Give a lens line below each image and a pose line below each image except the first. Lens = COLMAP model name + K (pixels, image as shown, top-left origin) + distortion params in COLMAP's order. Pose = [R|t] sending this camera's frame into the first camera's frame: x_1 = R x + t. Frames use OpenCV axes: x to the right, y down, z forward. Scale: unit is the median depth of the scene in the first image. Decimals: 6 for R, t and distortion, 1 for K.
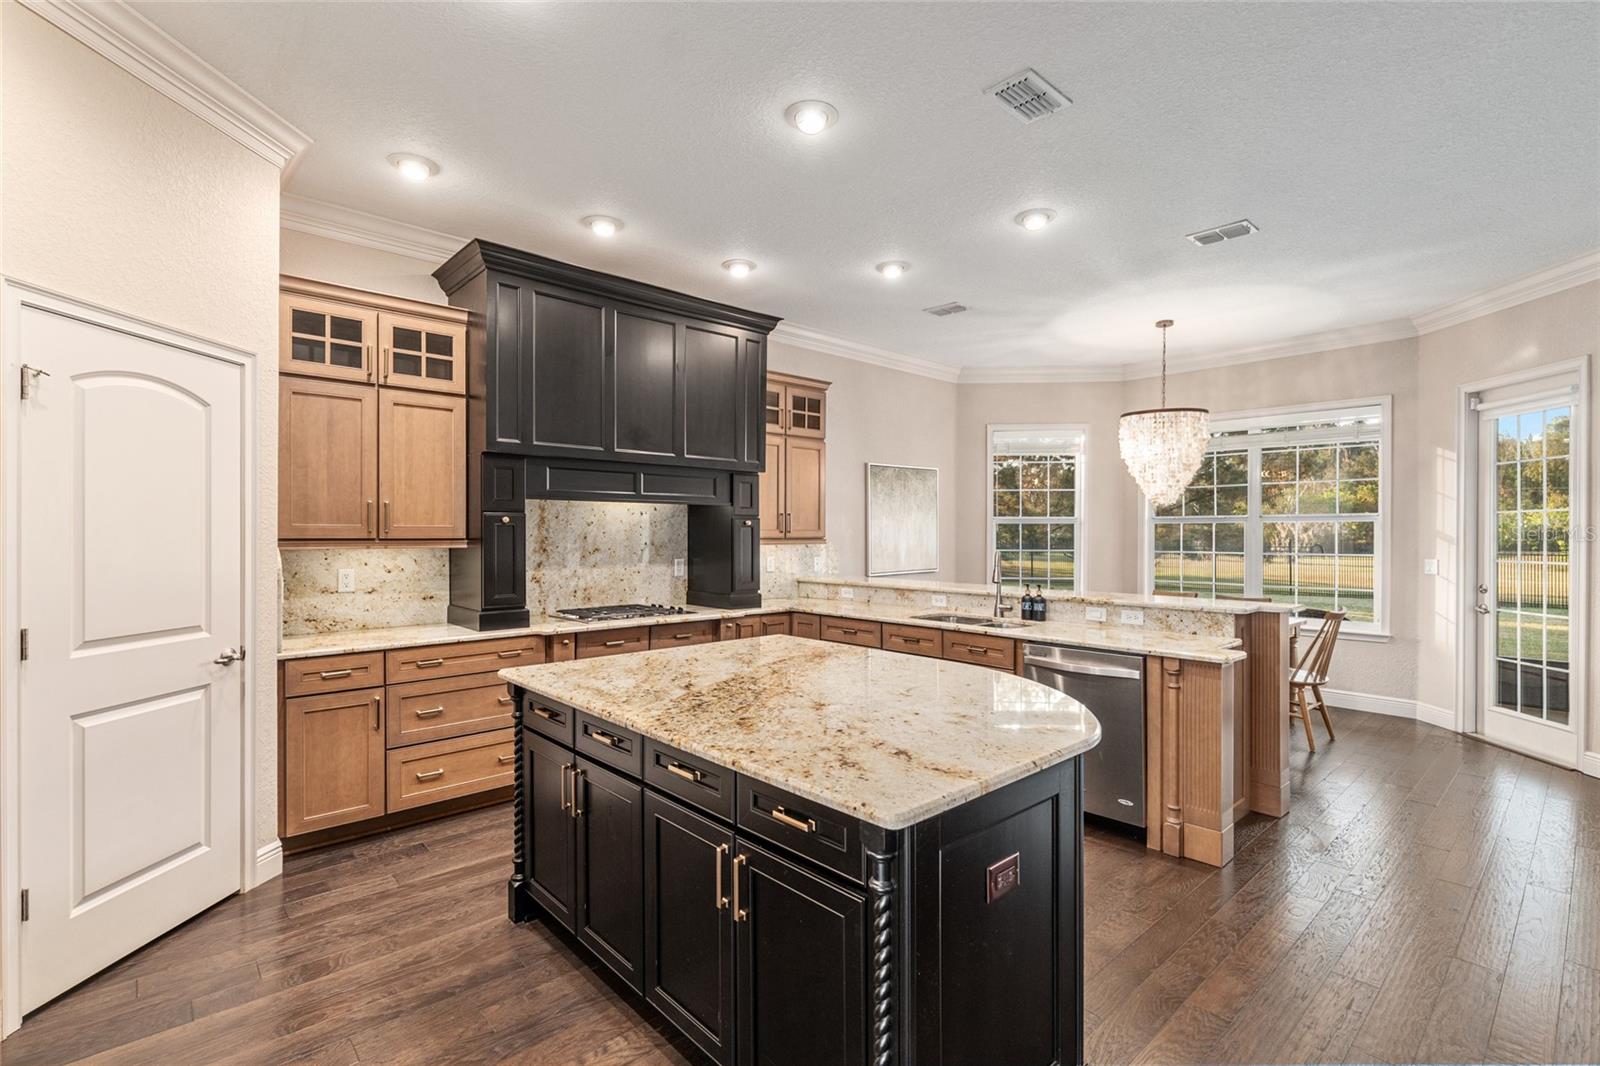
lens RADIAL K [[735.3, 0, 806.8], [0, 735.3, 535.5], [0, 0, 1]] dist [0.000699, 0.000507]
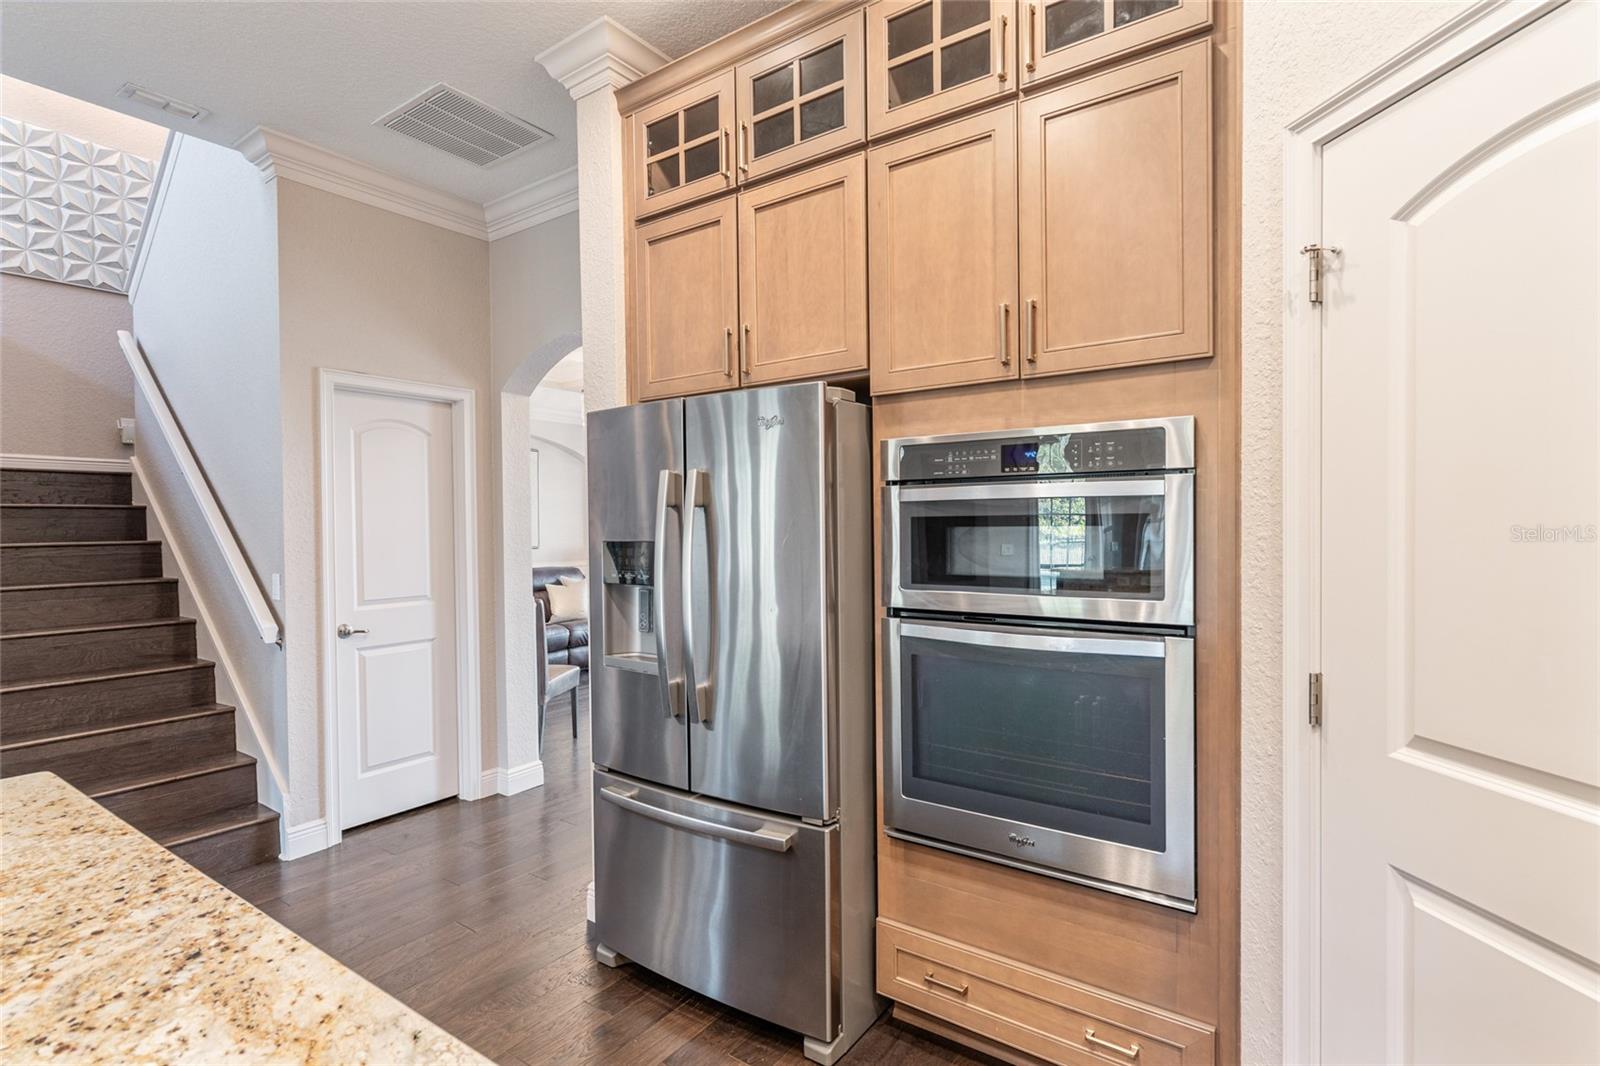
lens RADIAL K [[784.5, 0, 800.3], [0, 784.5, 531.3], [0, 0, 1]] dist [0.000887, 0.000147]
pose [[-0.978643, 0.011233, -0.205260, -0.242263], [0.008840, 0.999882, 0.012569, -0.002542], [0.205377, 0.010486, -0.978627, 0.740846]]
